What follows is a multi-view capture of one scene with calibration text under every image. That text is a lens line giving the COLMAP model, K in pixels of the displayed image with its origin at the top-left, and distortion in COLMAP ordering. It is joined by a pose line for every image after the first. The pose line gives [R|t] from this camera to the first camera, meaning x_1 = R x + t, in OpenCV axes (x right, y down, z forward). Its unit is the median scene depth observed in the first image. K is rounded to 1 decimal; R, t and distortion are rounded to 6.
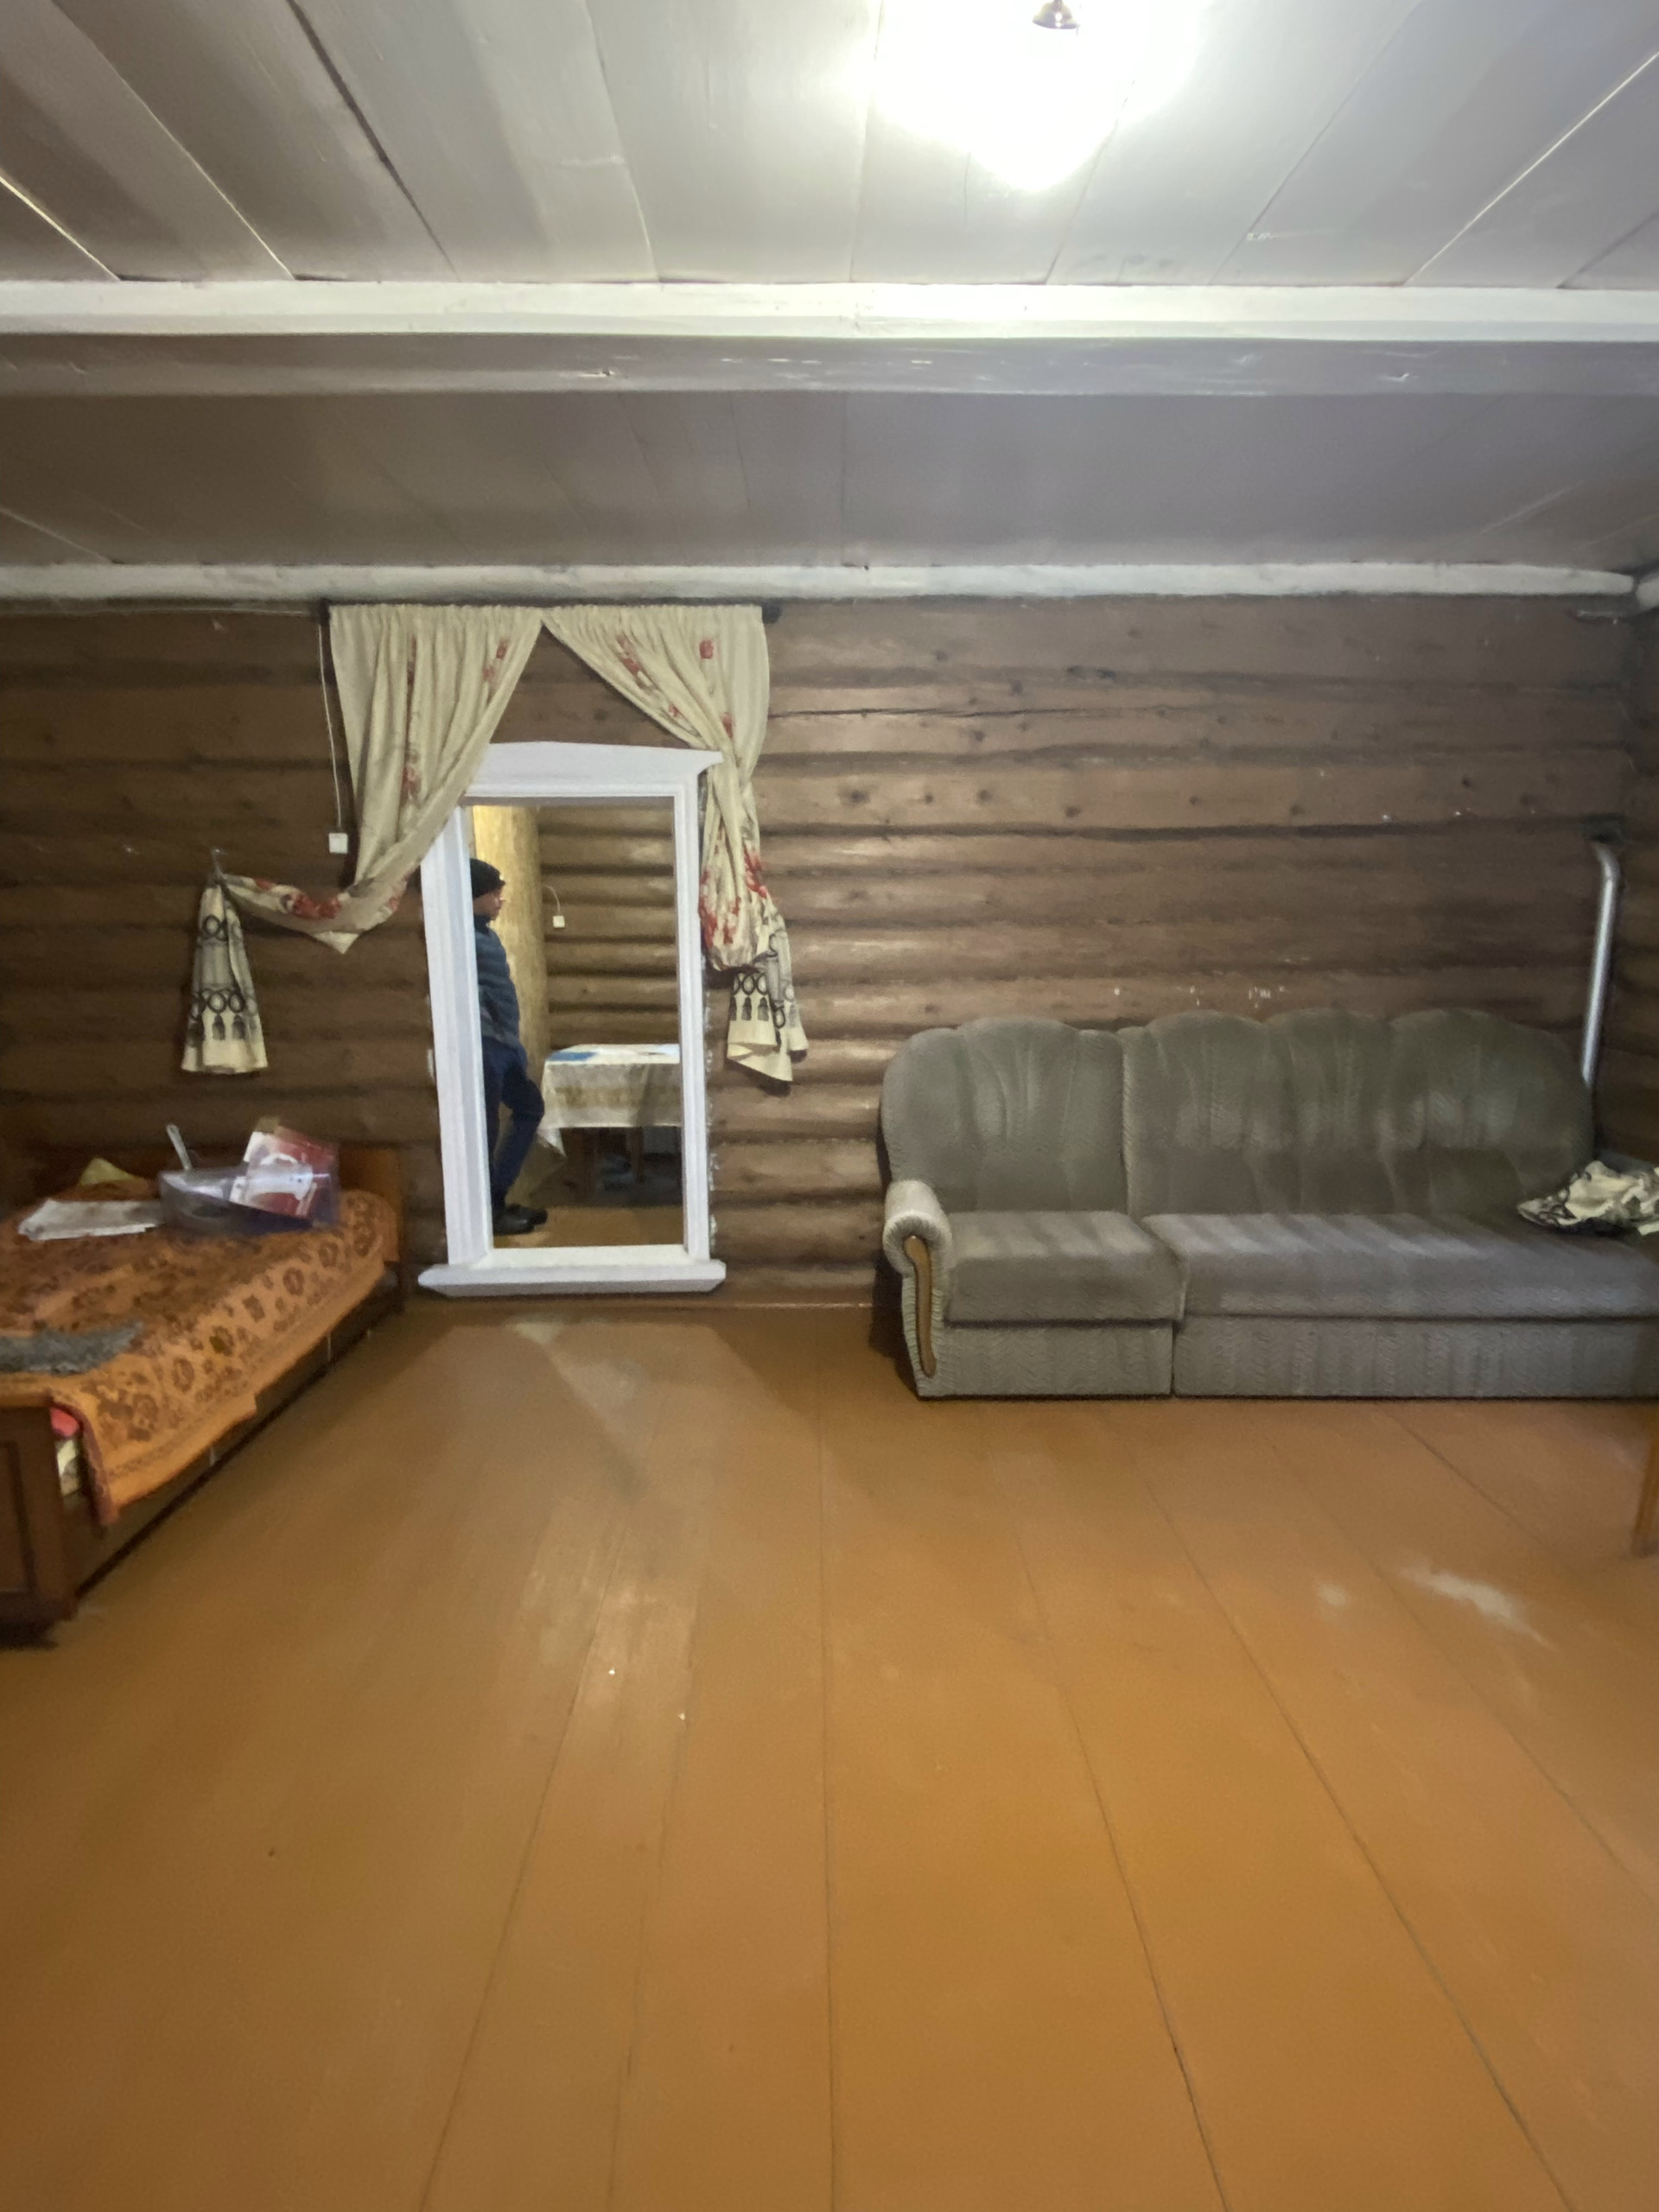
lens RADIAL K [[1197.2, 0, 825.1], [0, 1197.2, 1098.3], [0, 0, 1]] dist [0.084215, -0.101658]
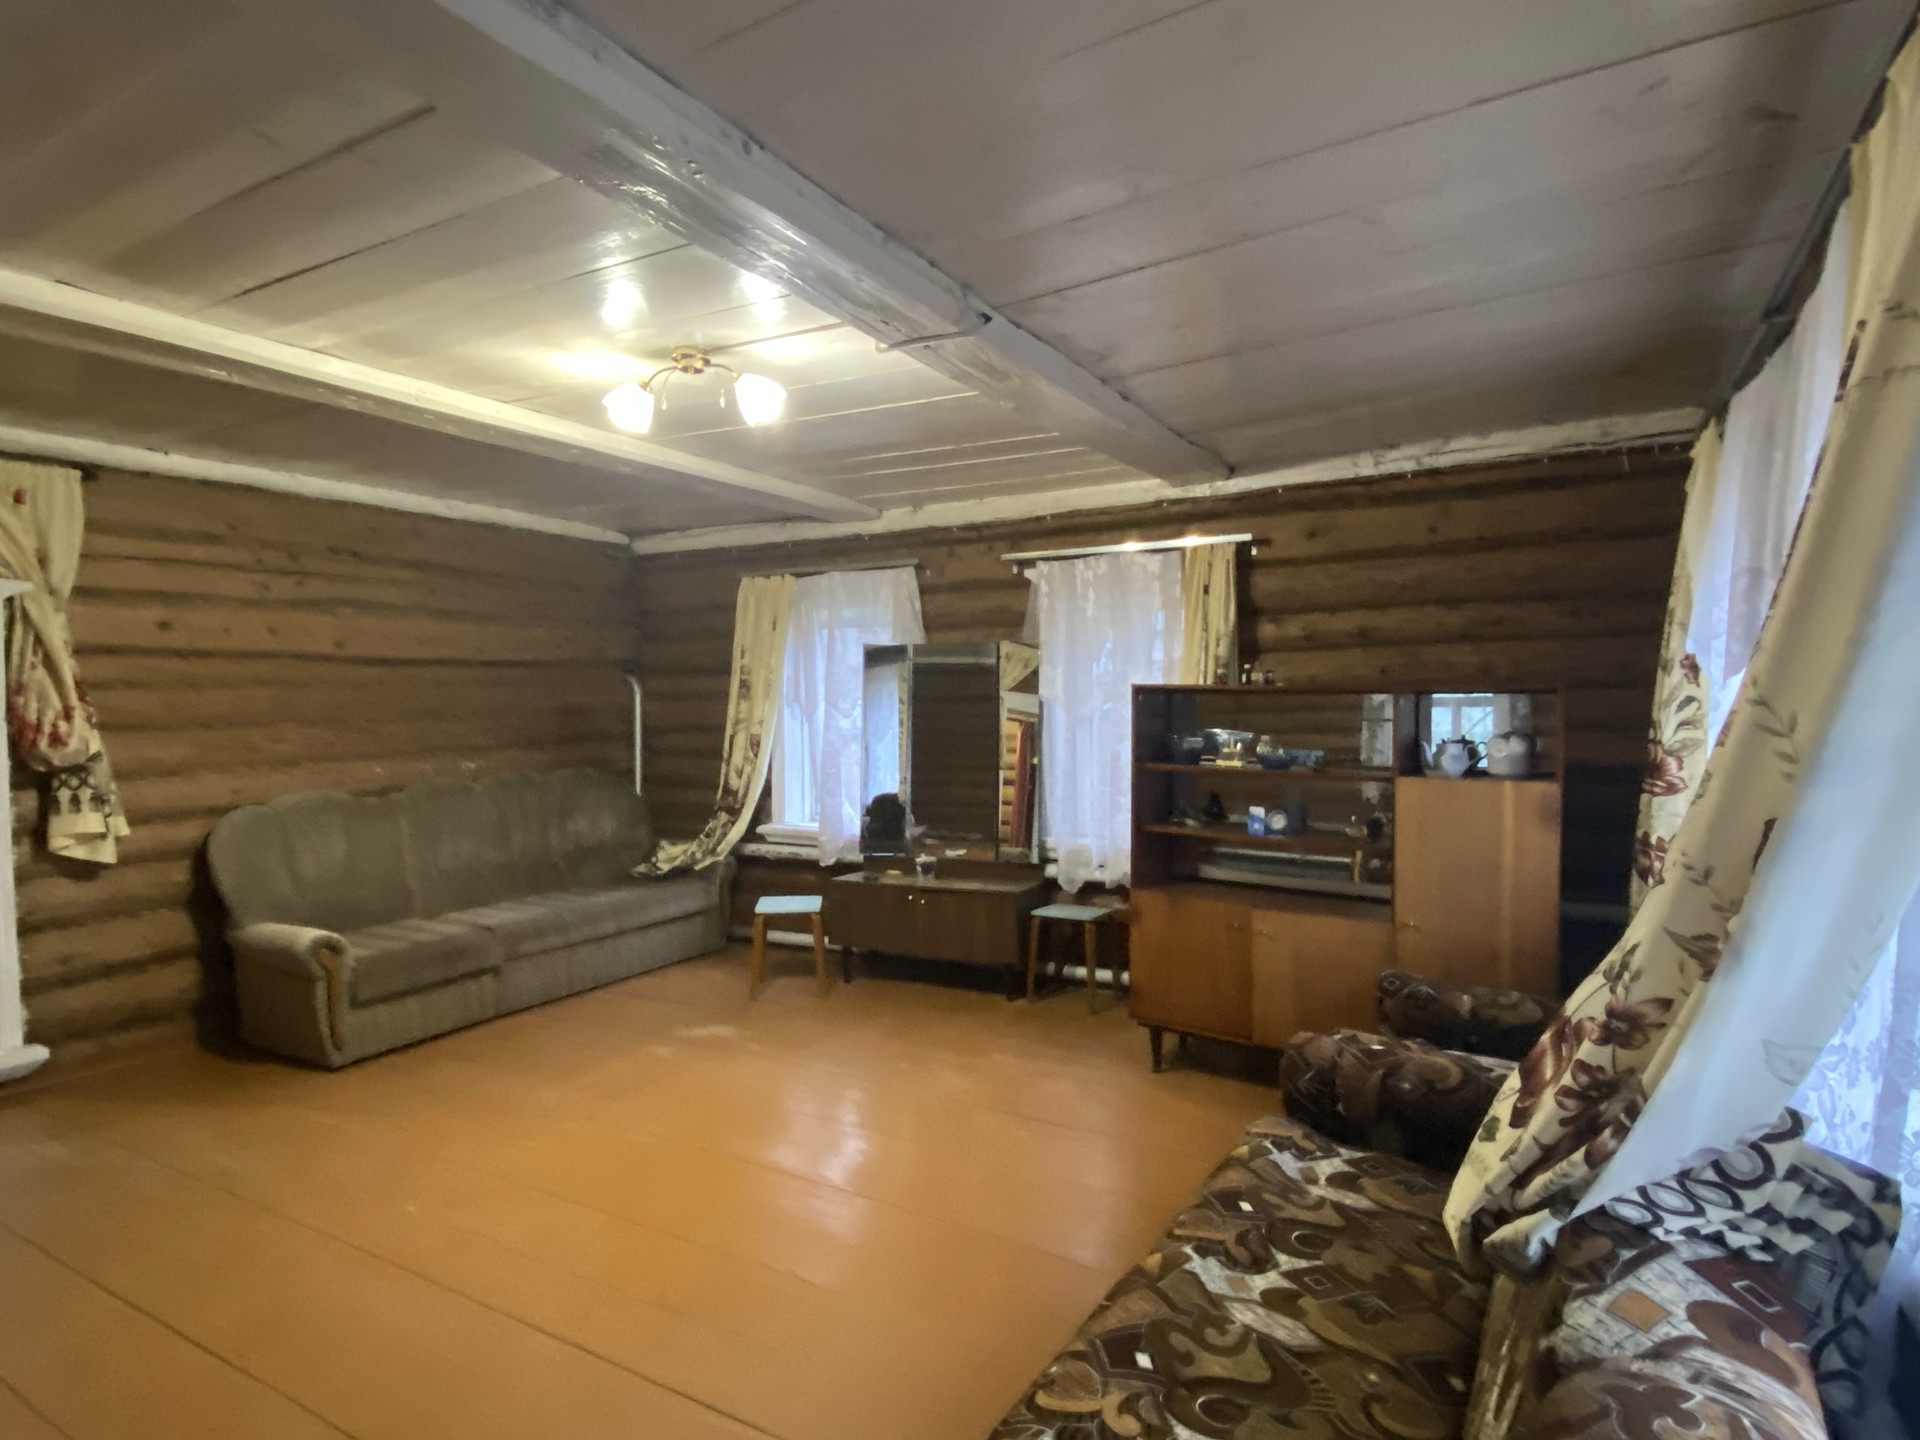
lens RADIAL K [[1039.2, 0, 945.9], [0, 1039.2, 724.2], [0, 0, 1]] dist [0.084215, -0.101658]
pose [[0.512255, -0.025507, 0.858454, -0.498380], [0.151165, 0.986632, -0.060887, 0.036708], [-0.845425, 0.160958, 0.509263, -0.215295]]
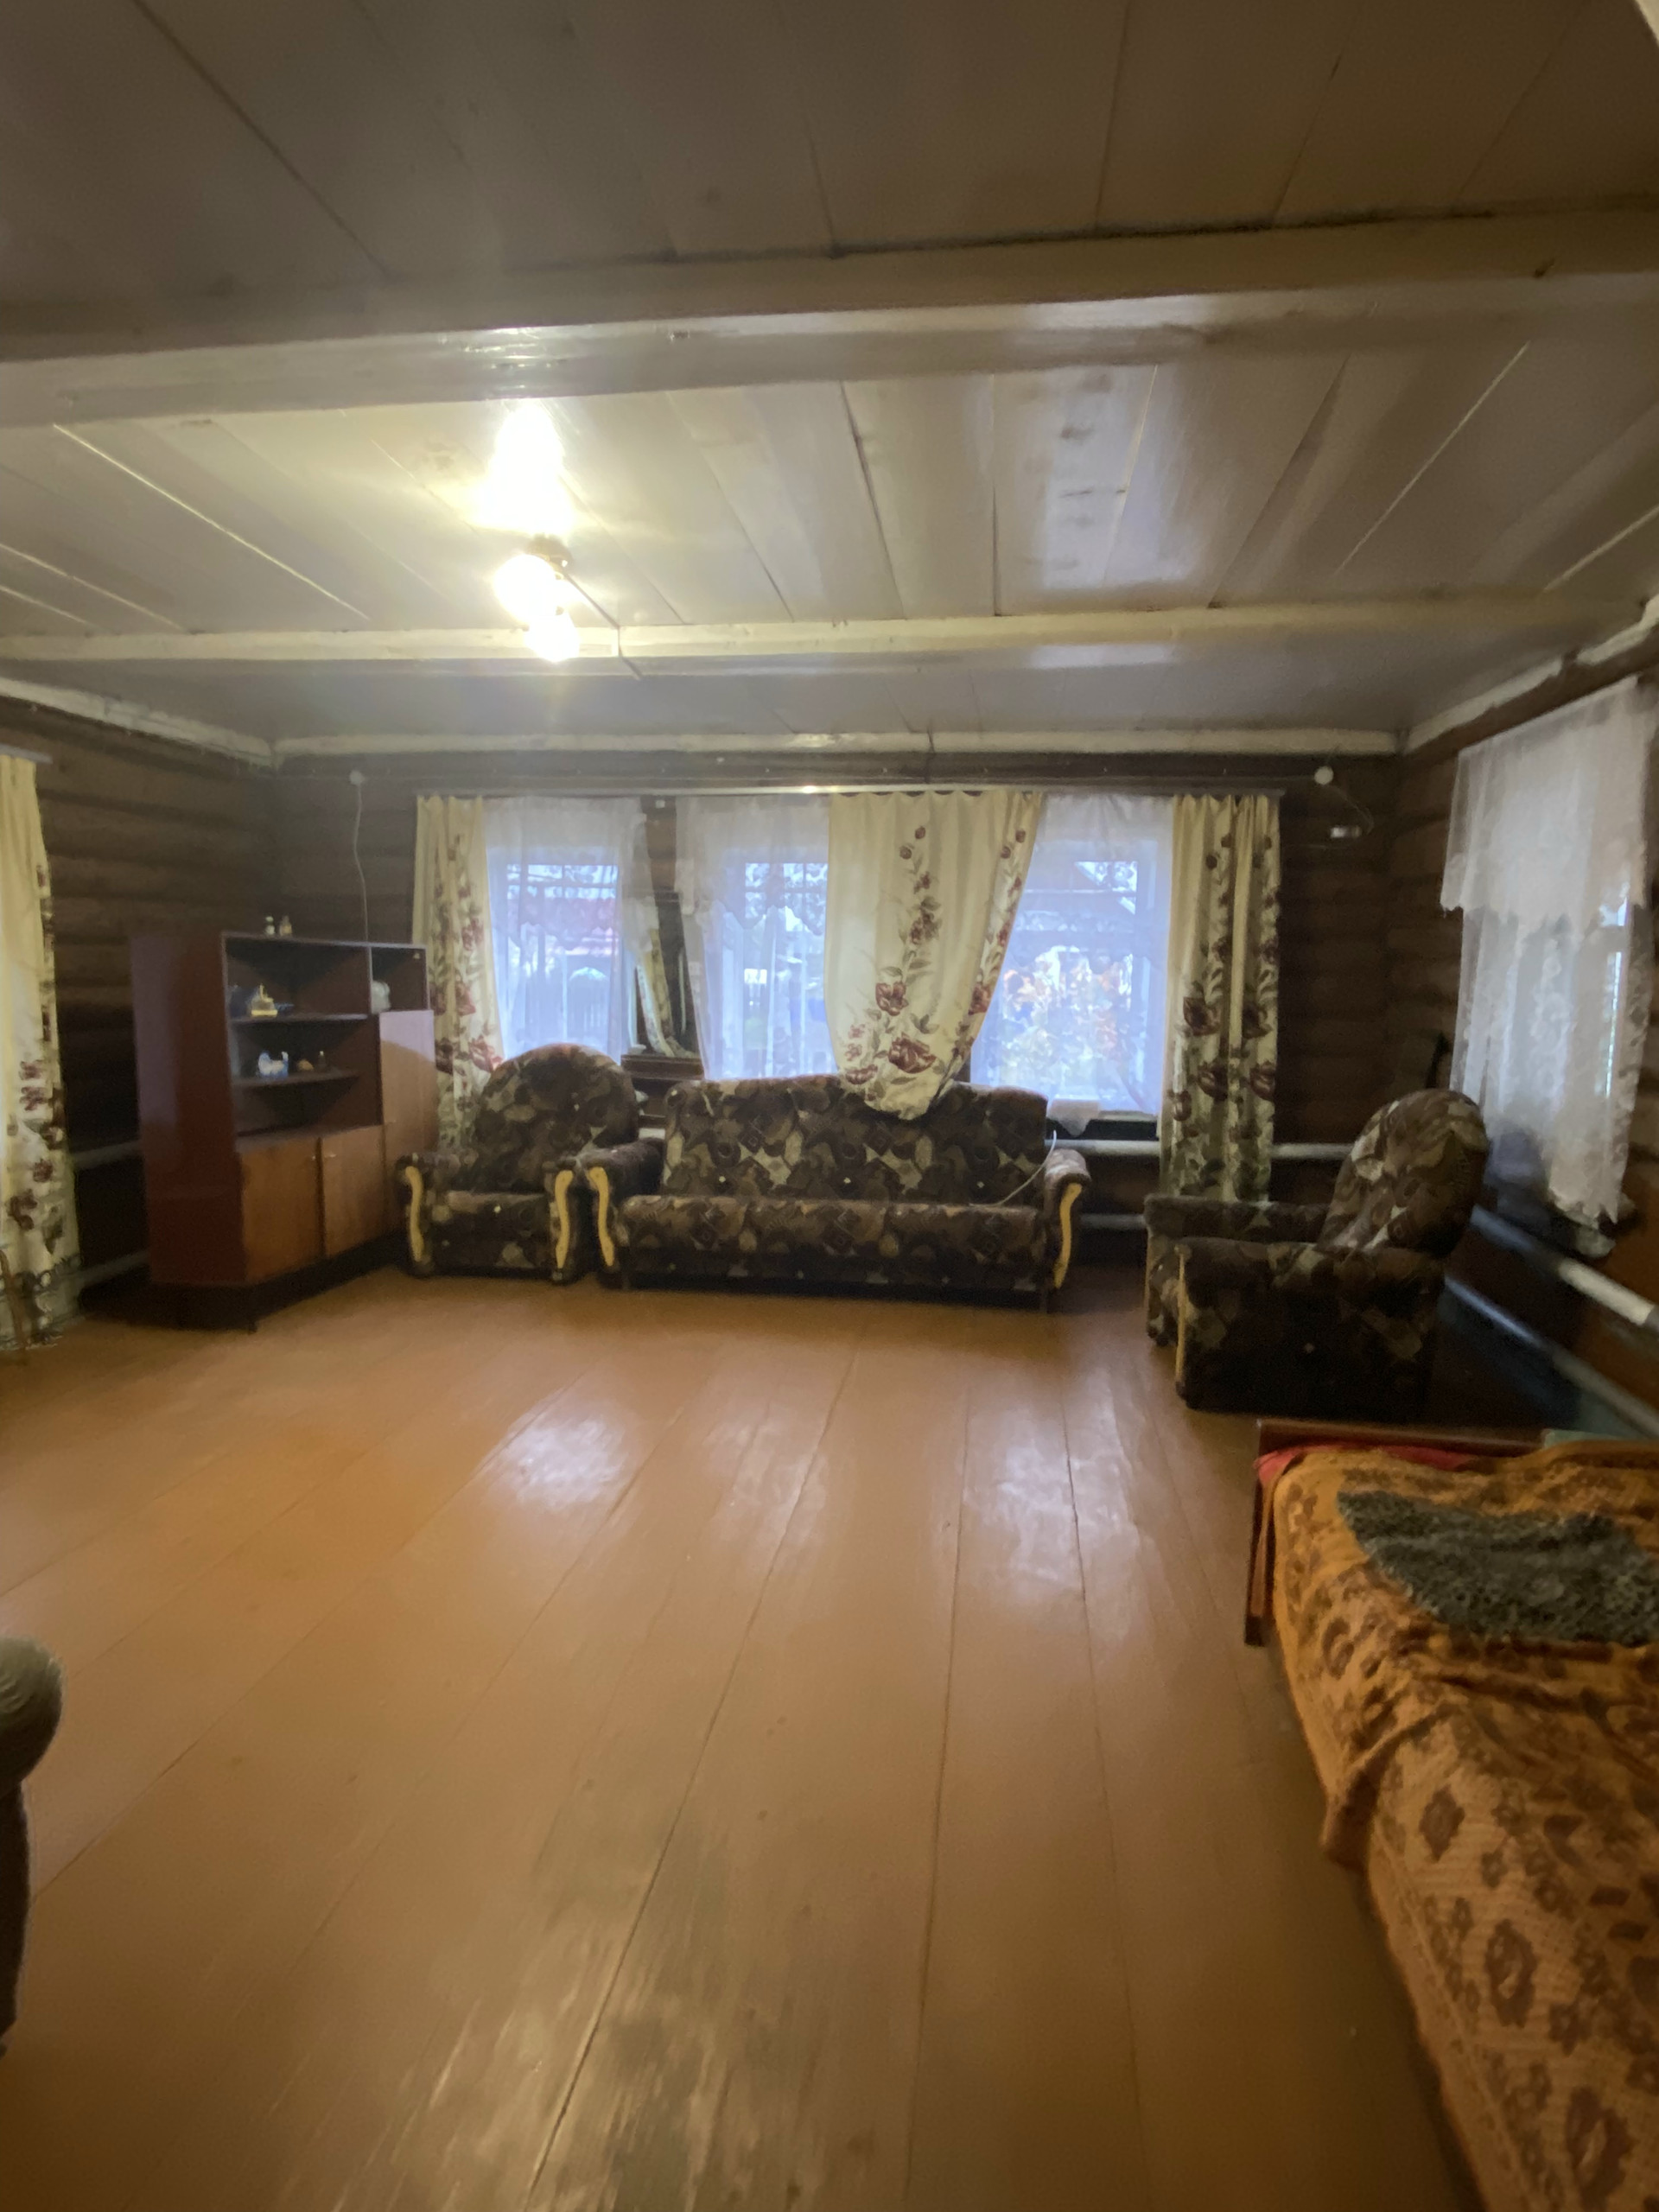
lens RADIAL K [[1197.2, 0, 825.1], [0, 1197.2, 1098.3], [0, 0, 1]] dist [0.084215, -0.101658]
pose [[-0.988207, -0.022742, 0.151427, -0.240685], [0.019385, 0.962373, 0.271040, -0.173410], [-0.151893, 0.270779, -0.950583, 1.109673]]
